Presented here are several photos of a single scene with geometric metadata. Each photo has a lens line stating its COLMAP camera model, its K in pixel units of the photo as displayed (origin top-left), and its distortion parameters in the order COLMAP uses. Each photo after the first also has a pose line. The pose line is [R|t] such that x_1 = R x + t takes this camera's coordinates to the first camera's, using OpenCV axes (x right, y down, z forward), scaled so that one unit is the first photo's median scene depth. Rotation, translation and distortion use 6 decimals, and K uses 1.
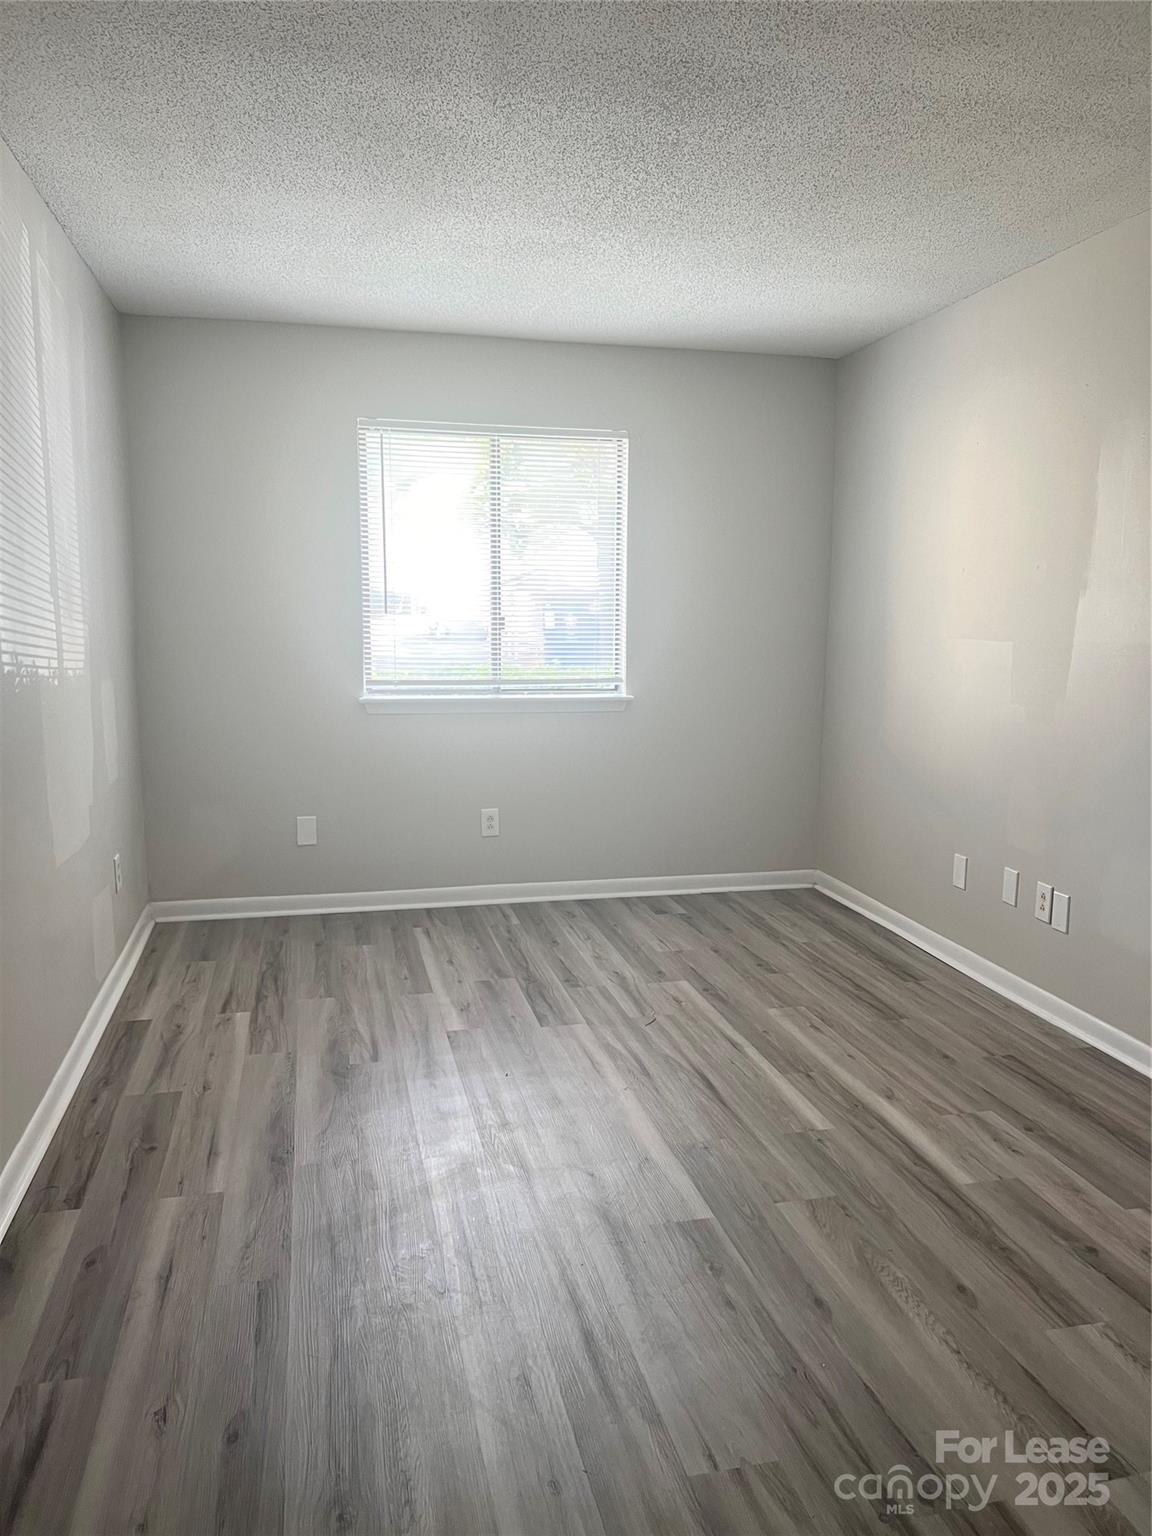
lens RADIAL K [[1138.0, 0, 576.0], [0, 1138.0, 768.0], [0, 0, 1]] dist [0.023001, -0.043617]
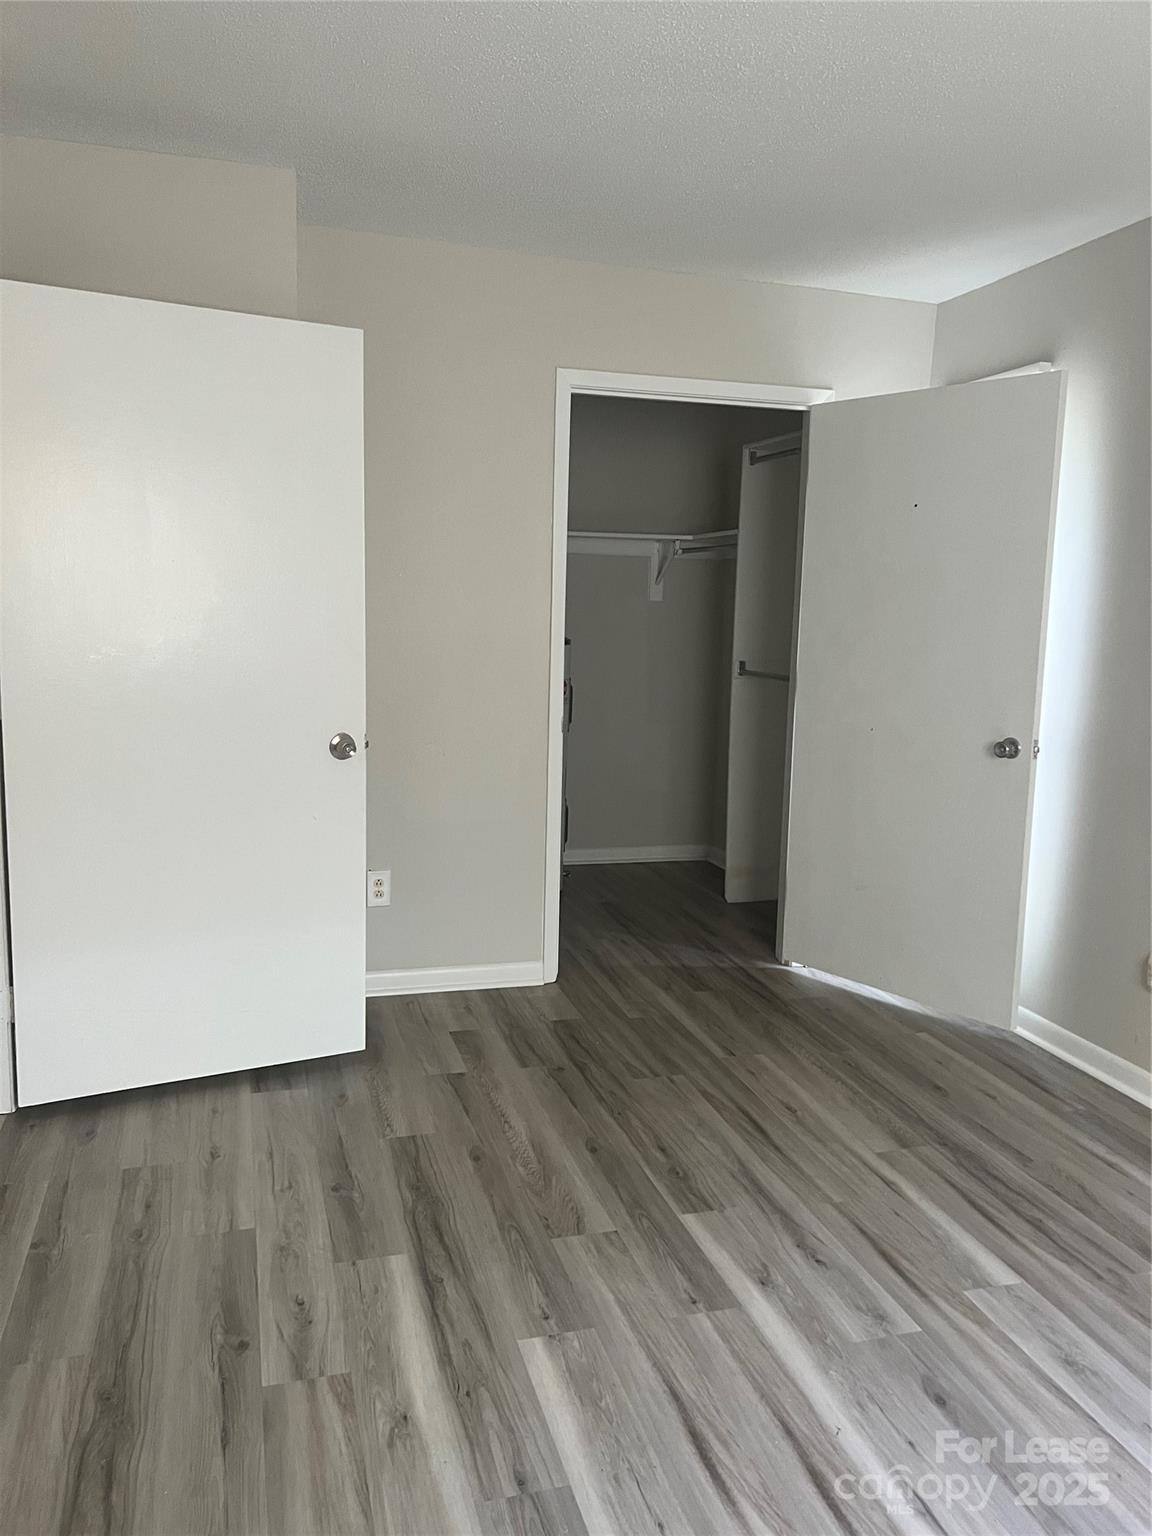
lens RADIAL K [[1138.0, 0, 576.0], [0, 1138.0, 768.0], [0, 0, 1]] dist [0.023001, -0.043617]
pose [[-0.997444, -0.021363, -0.068183, 0.277265], [-0.039532, 0.959893, 0.277565, -0.256471], [0.059519, 0.279551, -0.958284, 1.778213]]
